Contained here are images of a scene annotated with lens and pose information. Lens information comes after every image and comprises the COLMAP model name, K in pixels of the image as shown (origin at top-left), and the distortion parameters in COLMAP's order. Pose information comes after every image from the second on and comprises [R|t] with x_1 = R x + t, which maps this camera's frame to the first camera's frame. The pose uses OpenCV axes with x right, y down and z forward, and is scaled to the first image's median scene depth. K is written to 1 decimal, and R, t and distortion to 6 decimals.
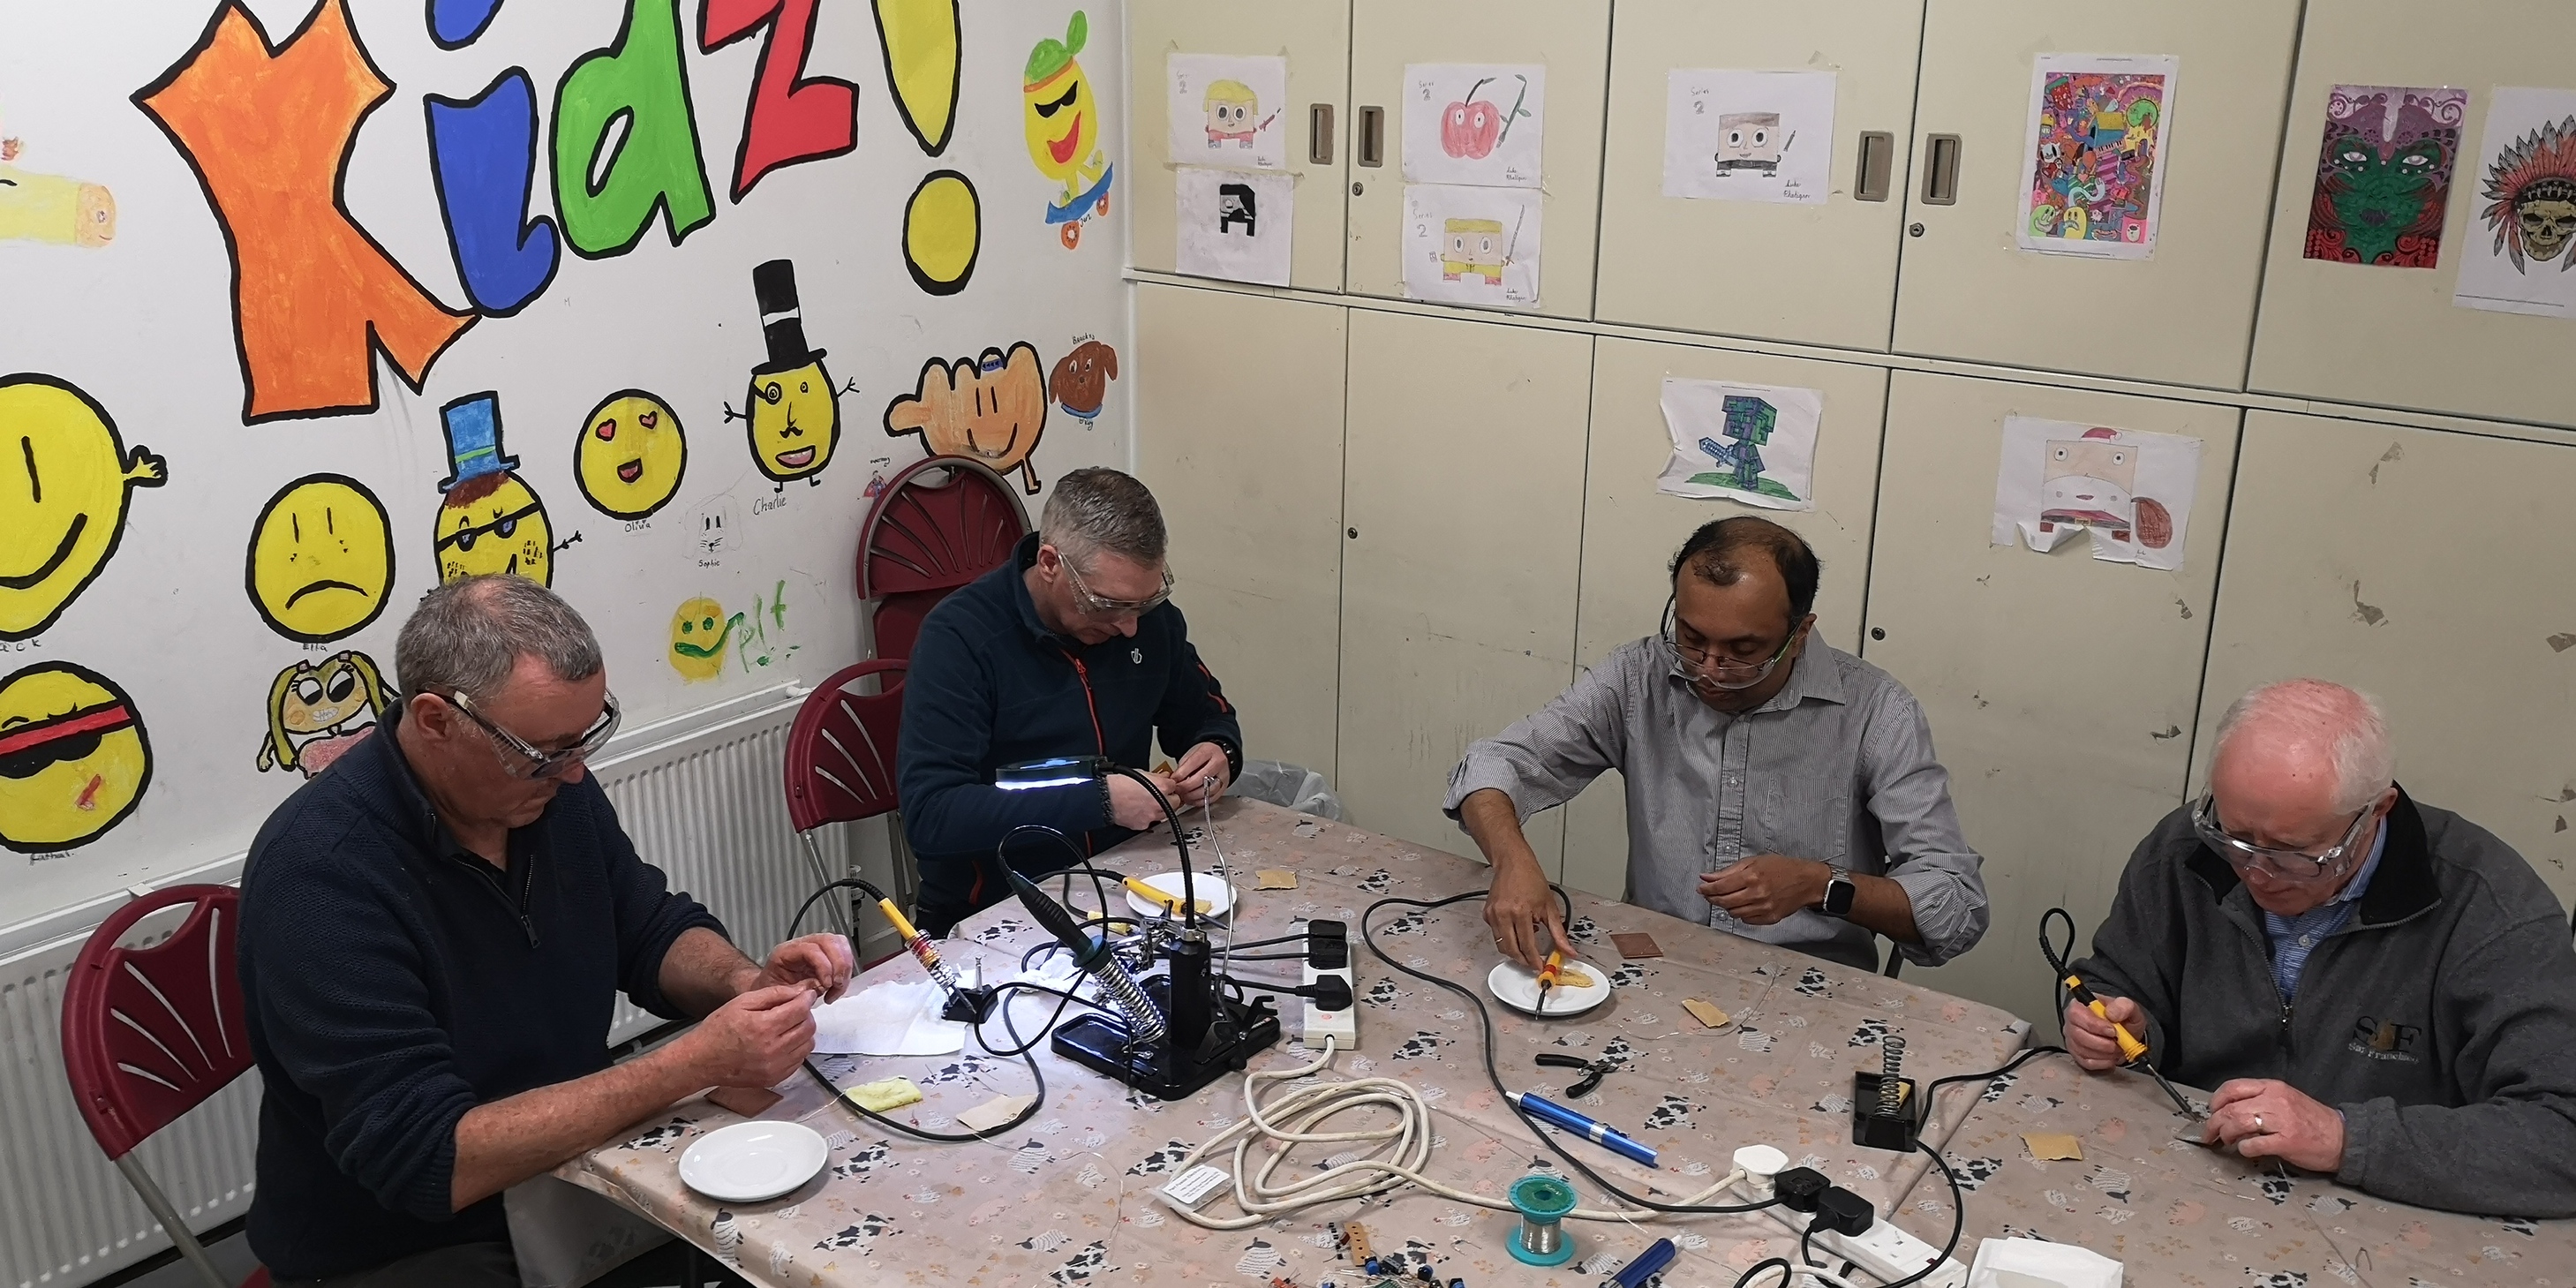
lens RADIAL K [[2078.1, 0, 1264.8], [0, 2078.1, 637.7], [0, 0, 1]] dist [0.033215, -0.058677]
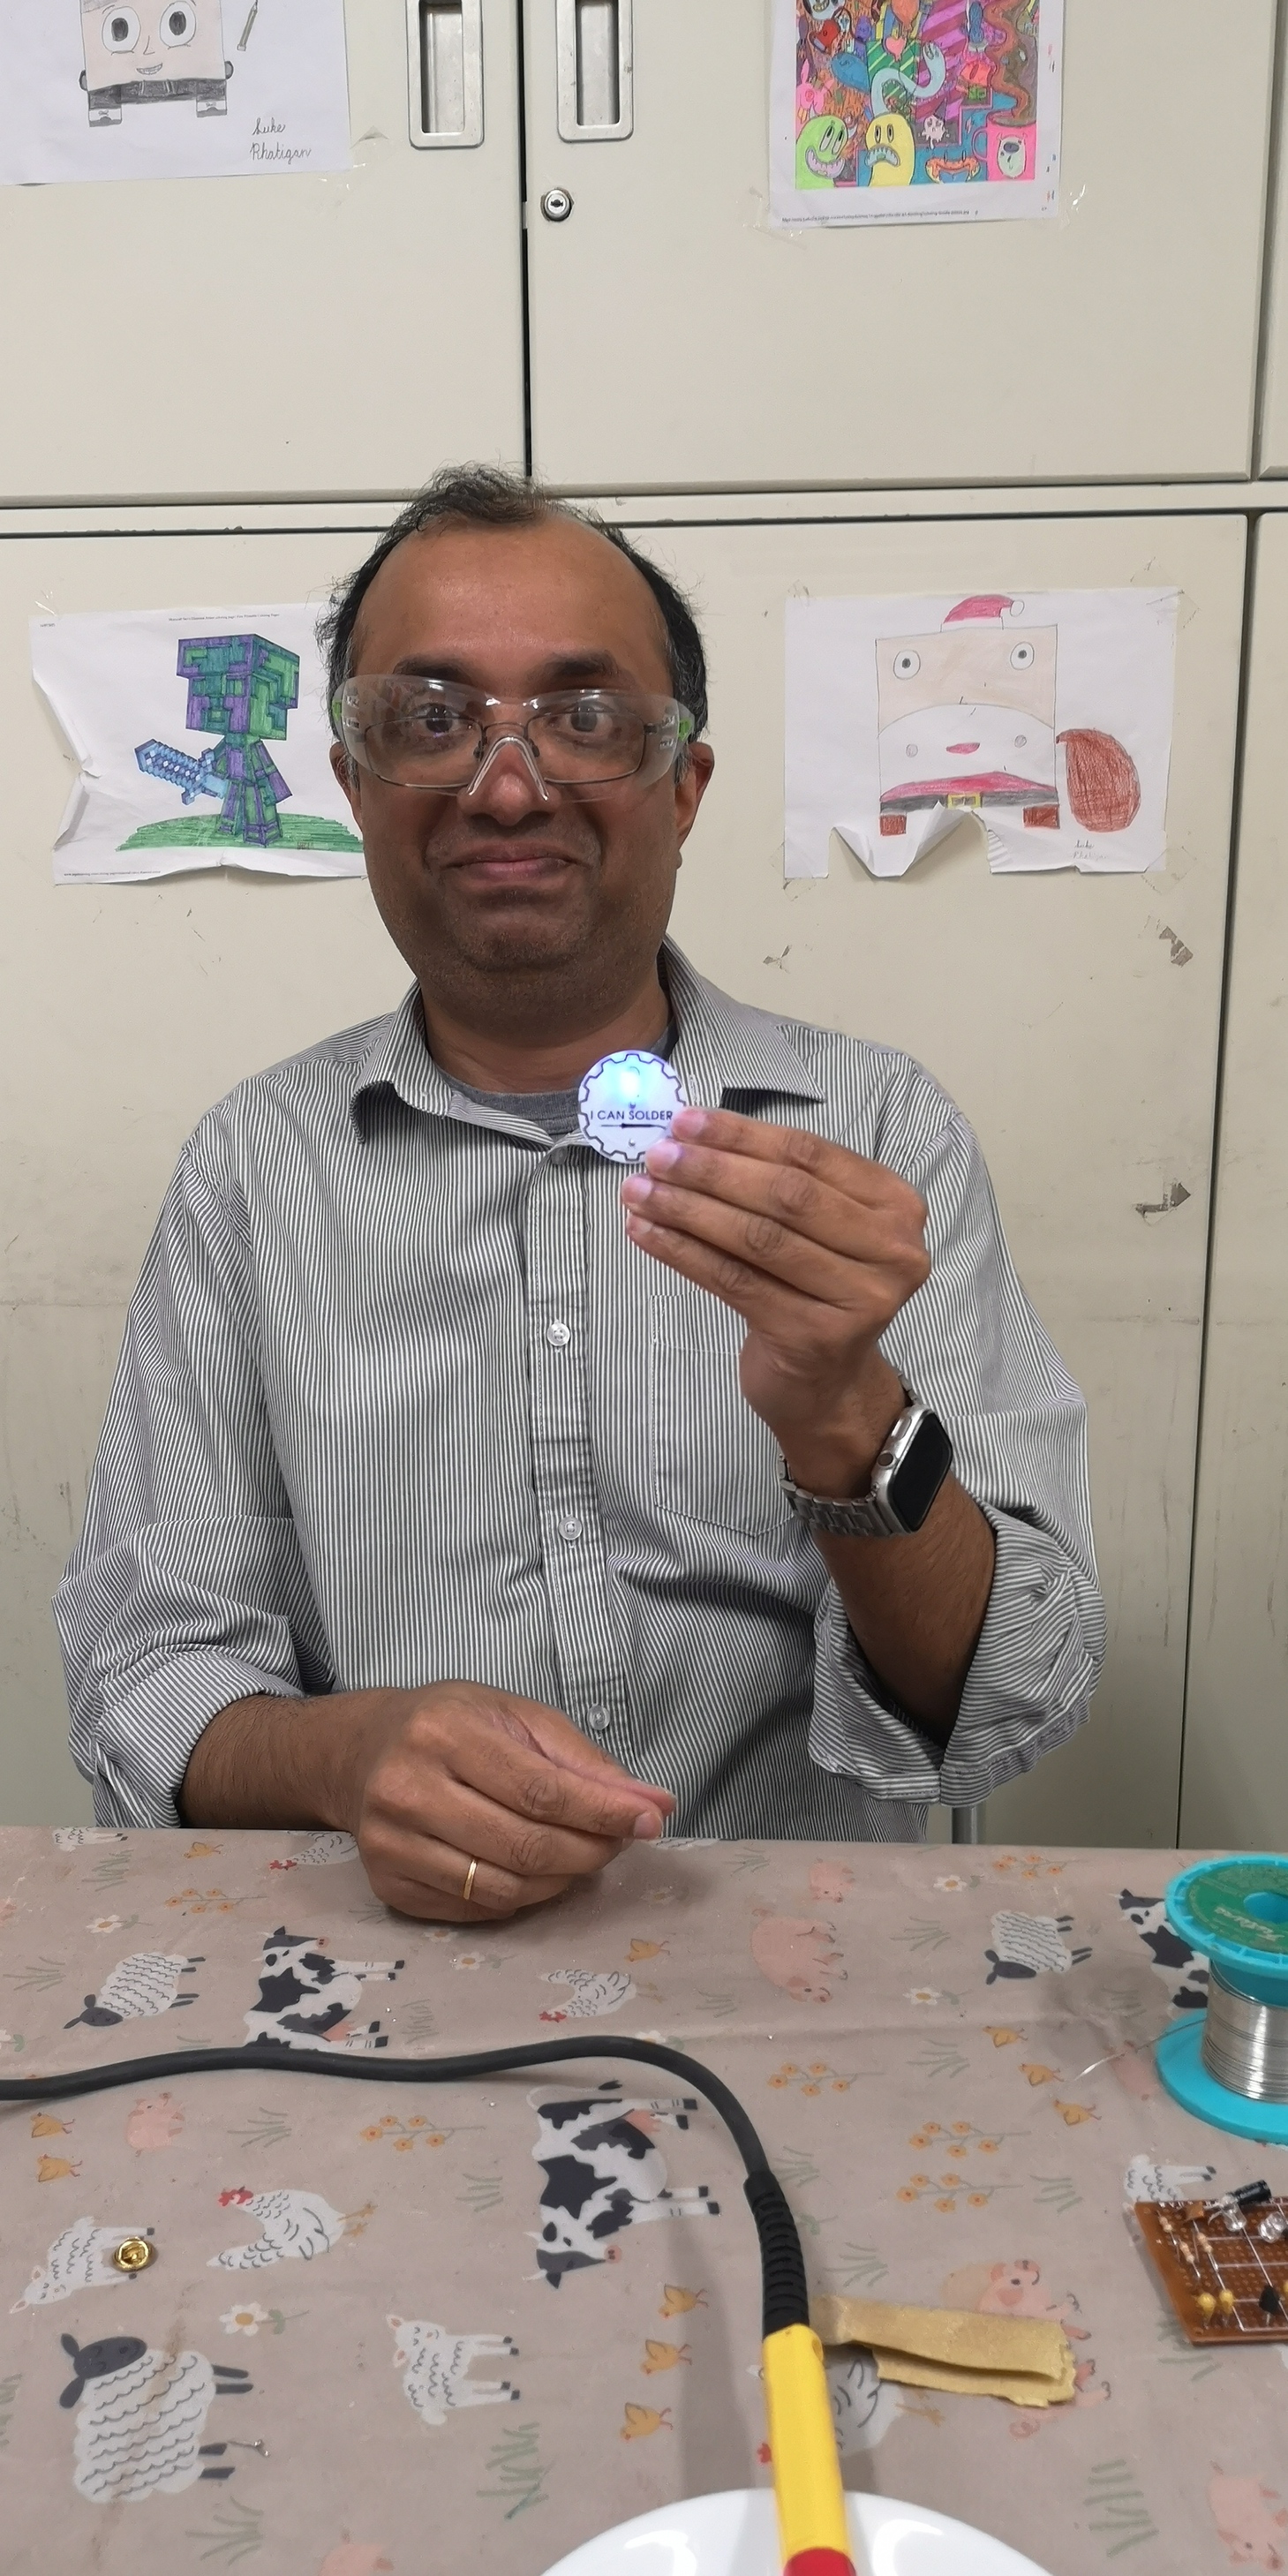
lens RADIAL K [[2078.1, 0, 657.2], [0, 2078.1, 1309.4], [0, 0, 1]] dist [0.033215, -0.058677]
pose [[0.847643, -0.141117, 0.511456, 0.055438], [0.169582, 0.985474, -0.009146, 0.051005], [-0.502736, 0.094486, 0.859261, 0.572203]]
